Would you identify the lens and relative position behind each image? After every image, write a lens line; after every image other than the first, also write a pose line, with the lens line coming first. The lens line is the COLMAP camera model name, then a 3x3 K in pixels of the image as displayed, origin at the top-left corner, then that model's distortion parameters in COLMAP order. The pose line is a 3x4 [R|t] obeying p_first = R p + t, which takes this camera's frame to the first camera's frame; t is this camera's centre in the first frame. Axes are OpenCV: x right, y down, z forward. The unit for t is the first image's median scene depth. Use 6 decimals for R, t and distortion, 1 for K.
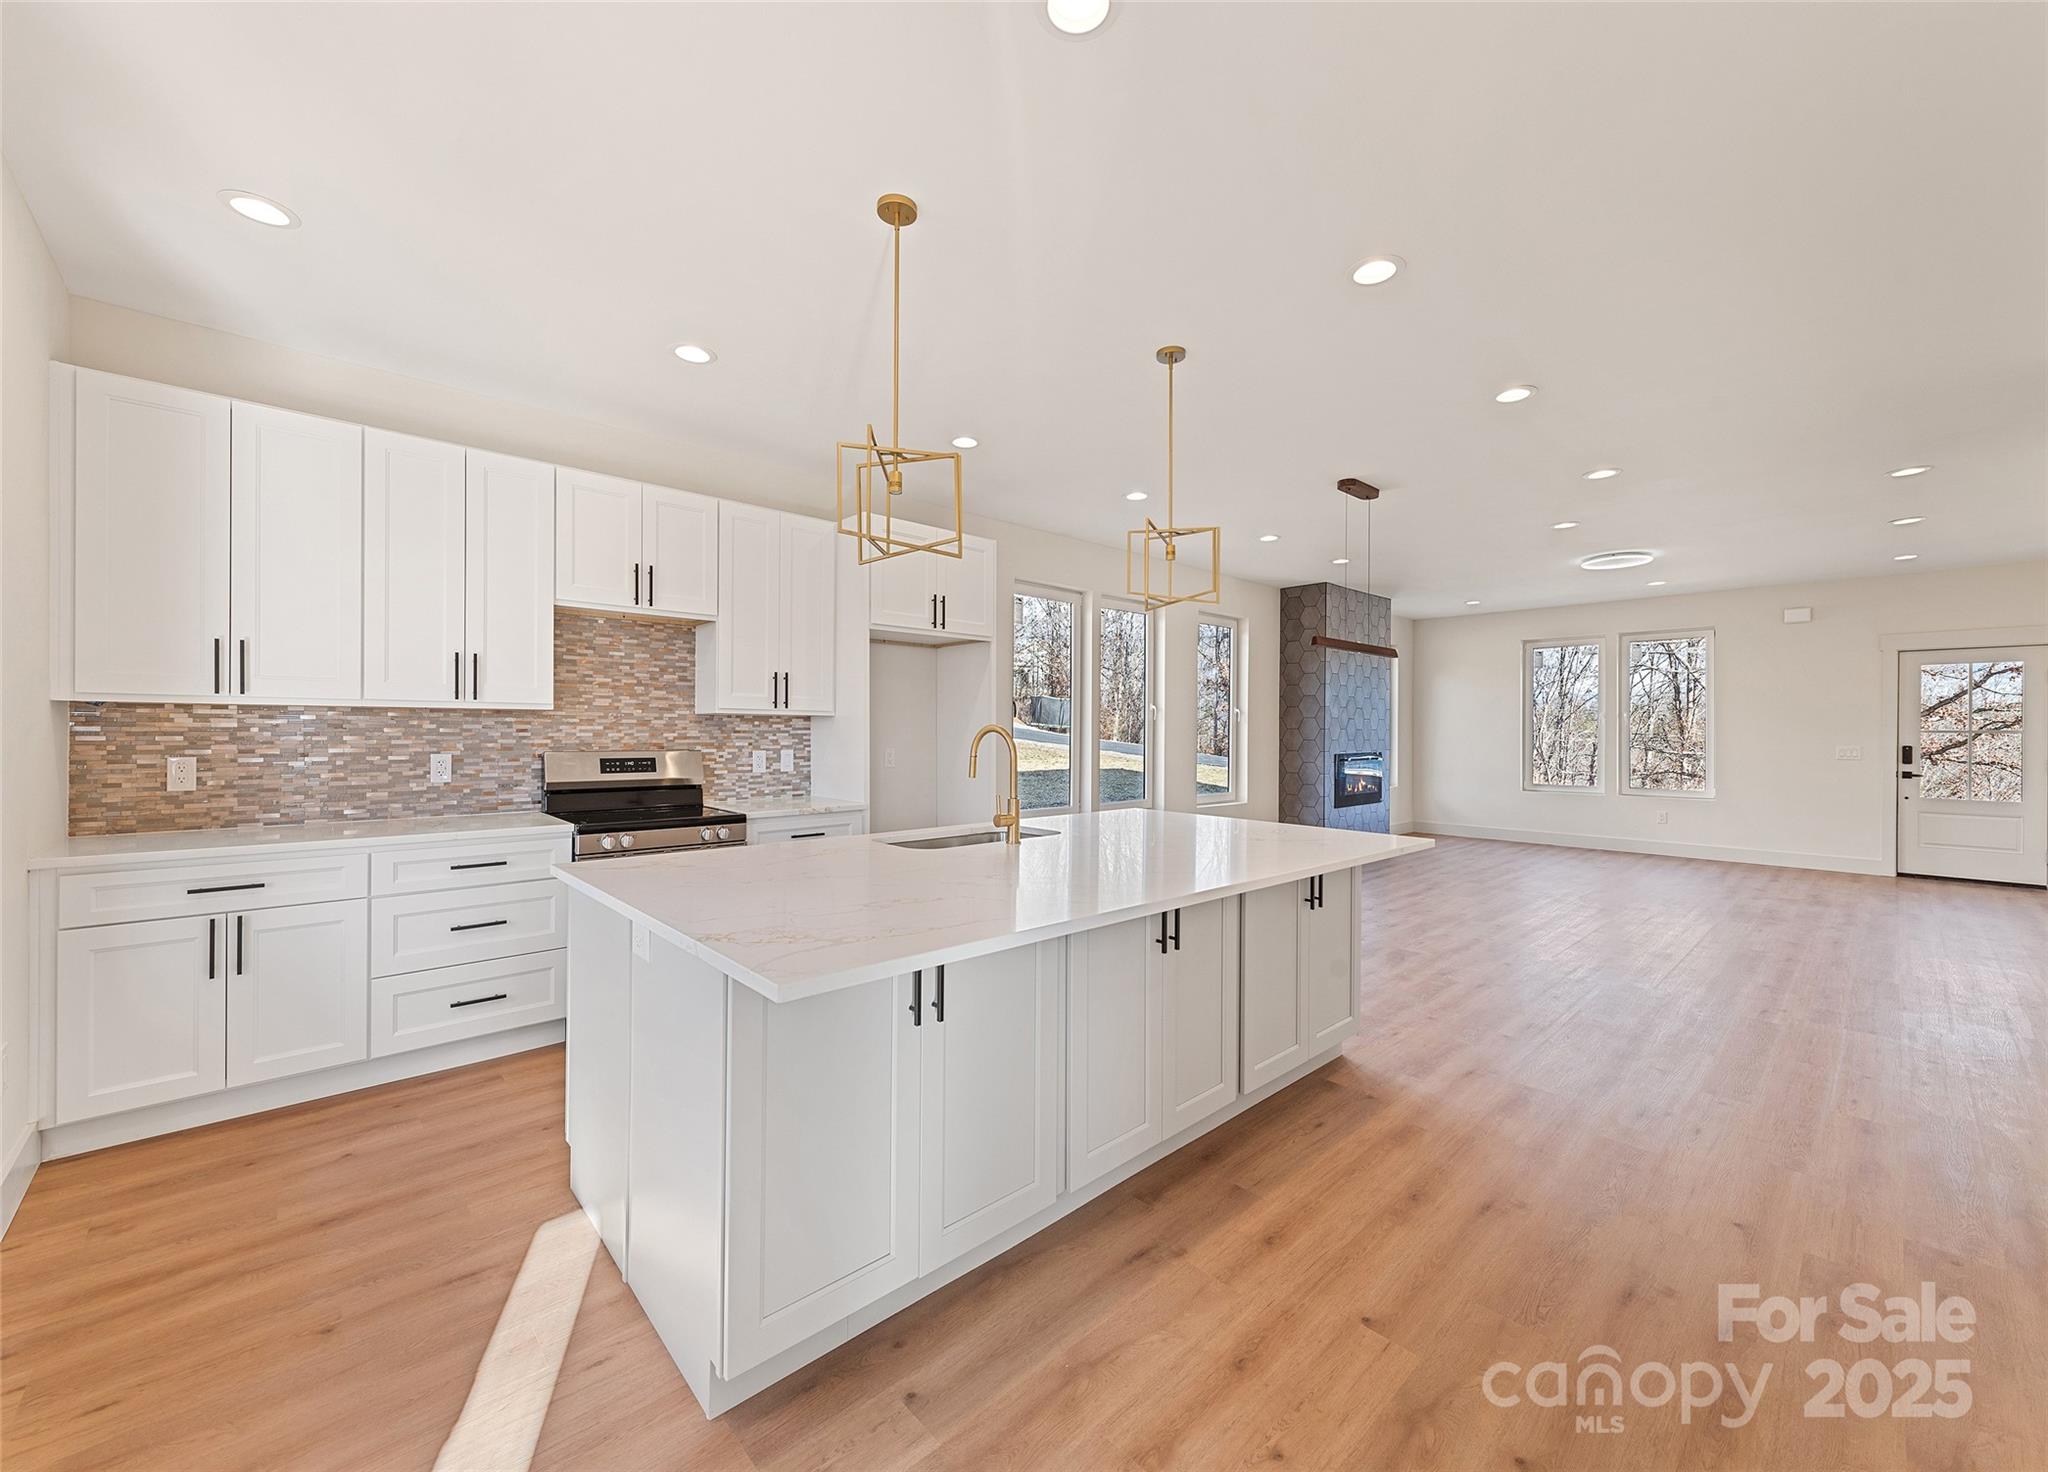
lens RADIAL K [[802.3, 0, 1024.0], [0, 802.3, 736.0], [0, 0, 1]] dist [0.000137, -0.000011]
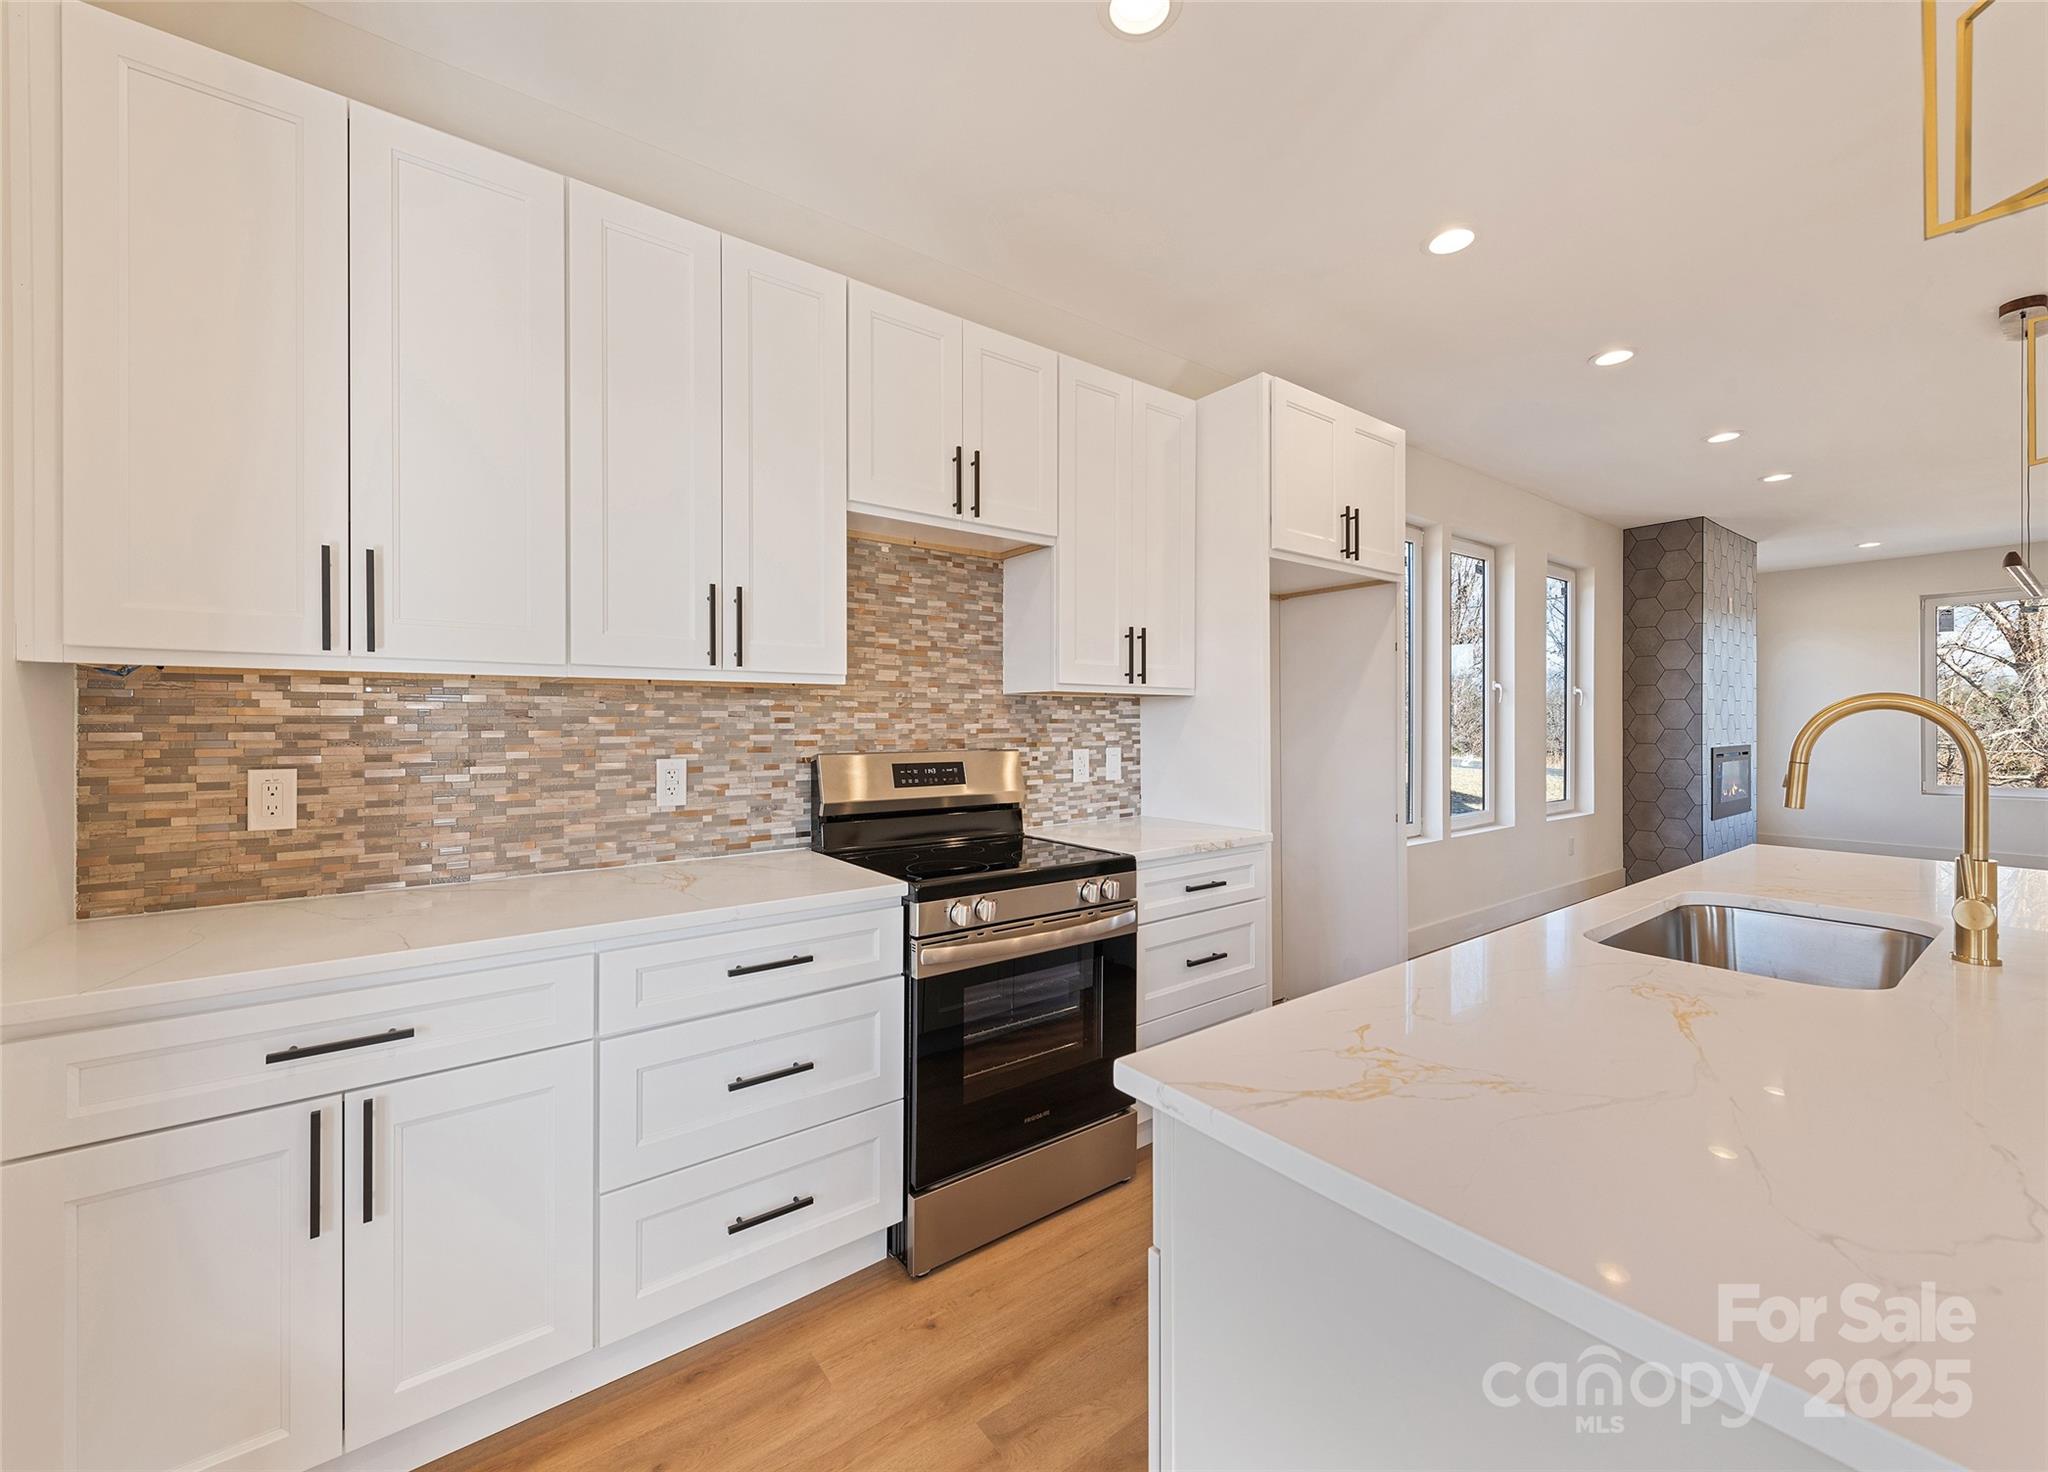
lens RADIAL K [[809.8, 0, 1014.9], [0, 809.8, 726.6], [0, 0, 1]] dist [0.002486, 0.000017]
pose [[0.994728, -0.008289, -0.102216, -0.407589], [0.007877, 0.999959, -0.004438, 0.002592], [0.102248, 0.003610, 0.994752, 0.418879]]
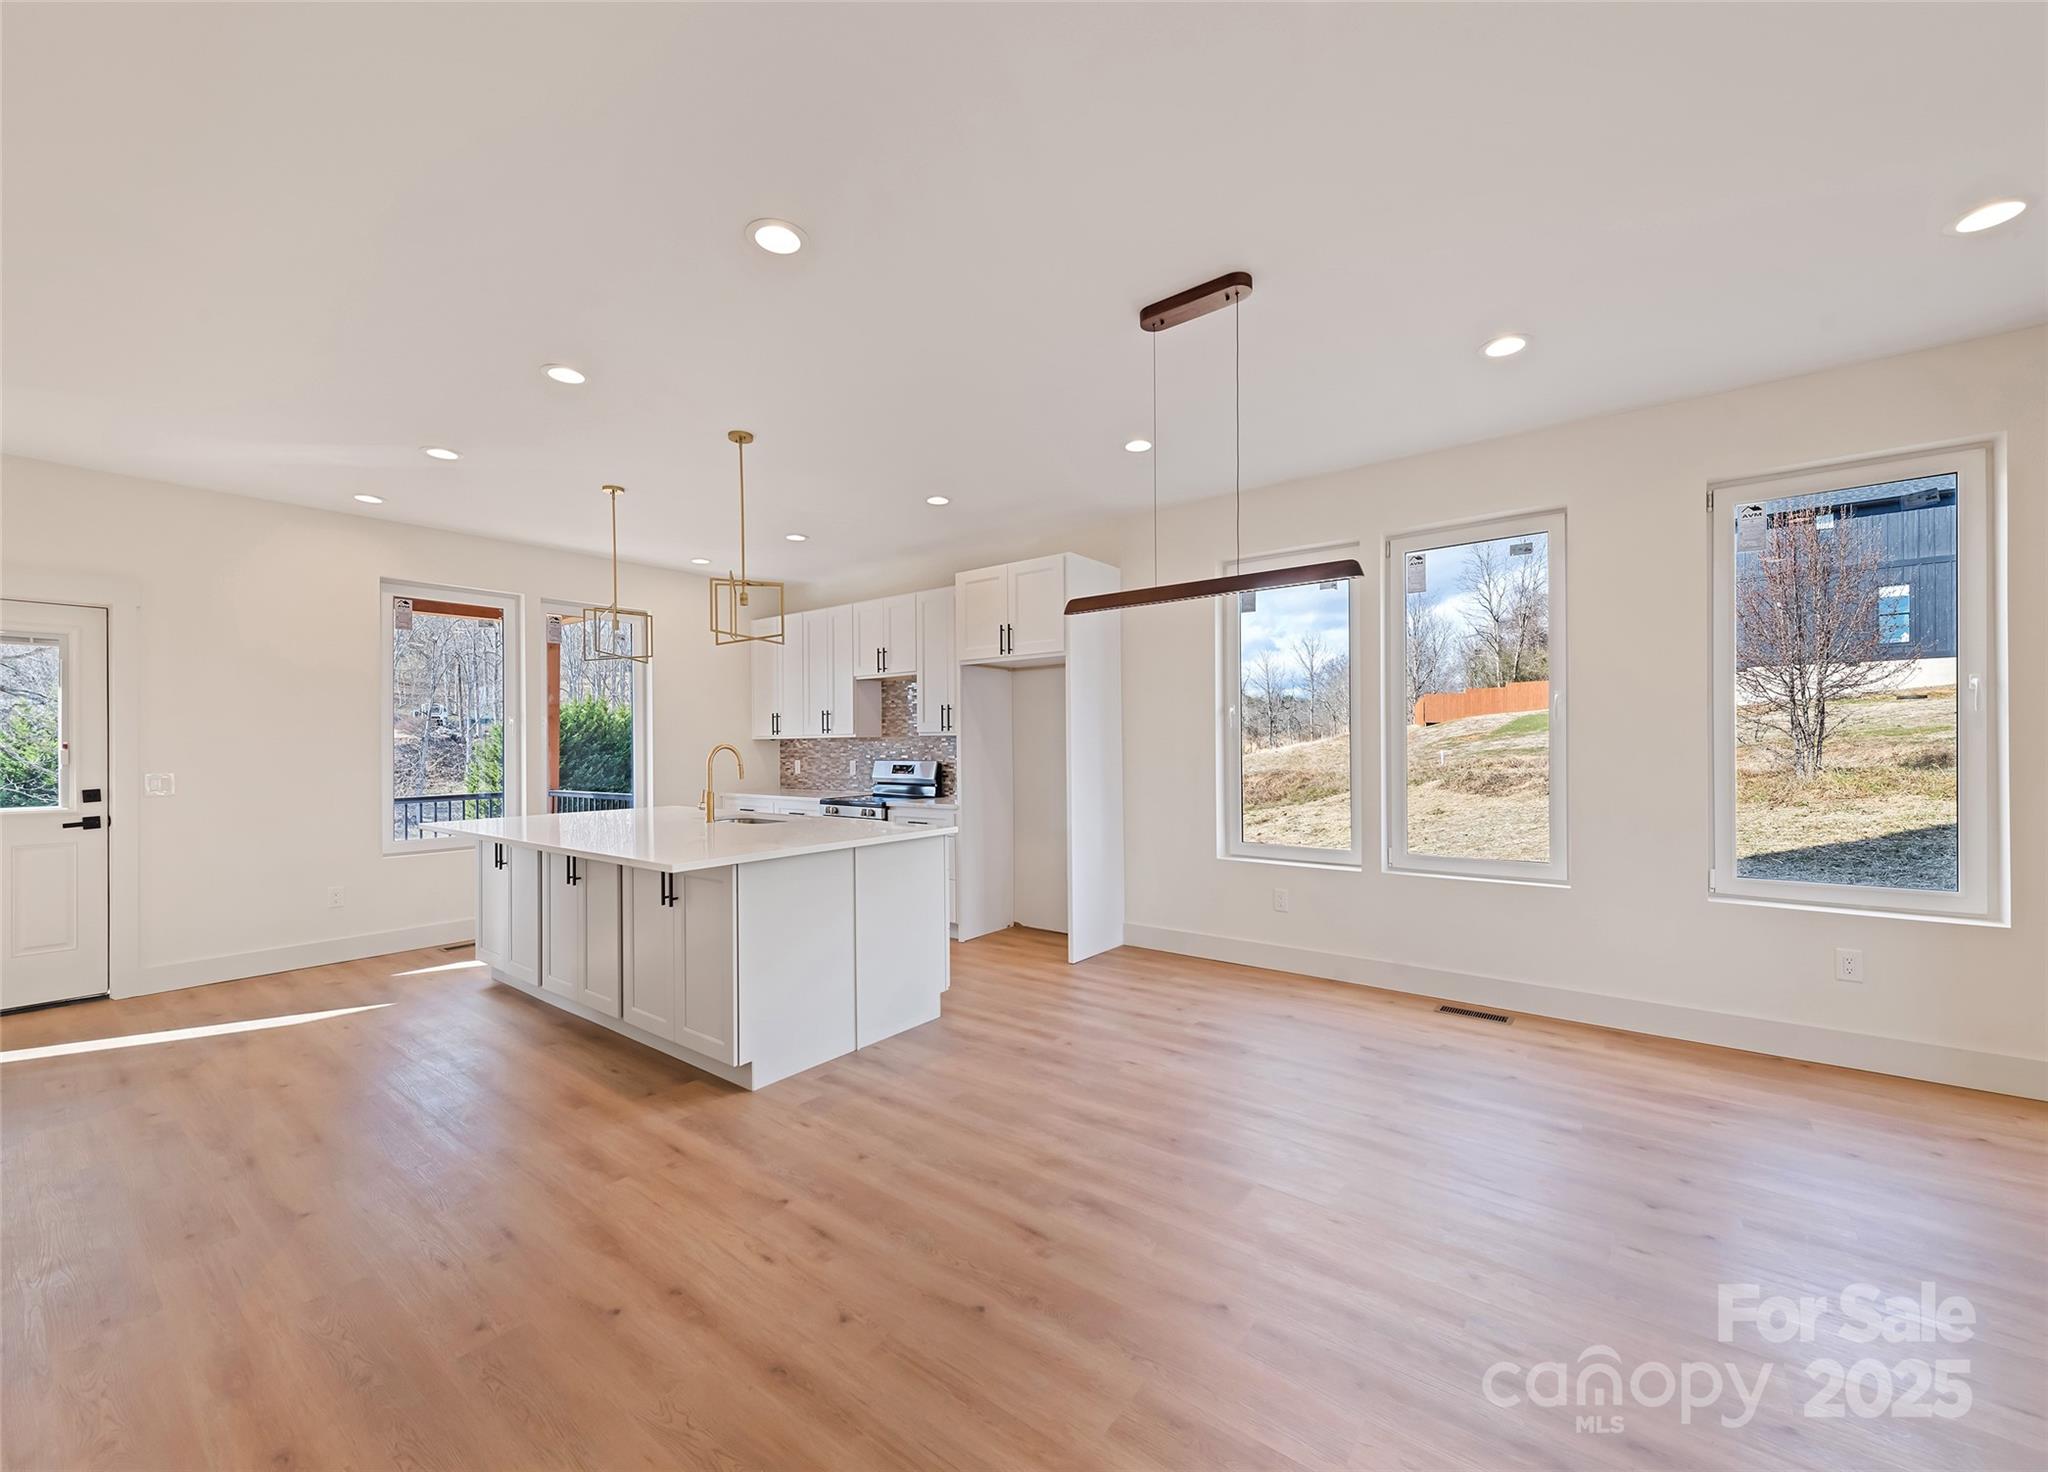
lens RADIAL K [[812.6, 0, 1024.8], [0, 812.6, 746.6], [0, 0, 1]] dist [0.001729, 0.000110]
pose [[0.160402, -0.006709, -0.987029, 1.320812], [0.002537, 0.999976, -0.006385, 0.001835], [0.987048, -0.001480, 0.160415, 1.107625]]
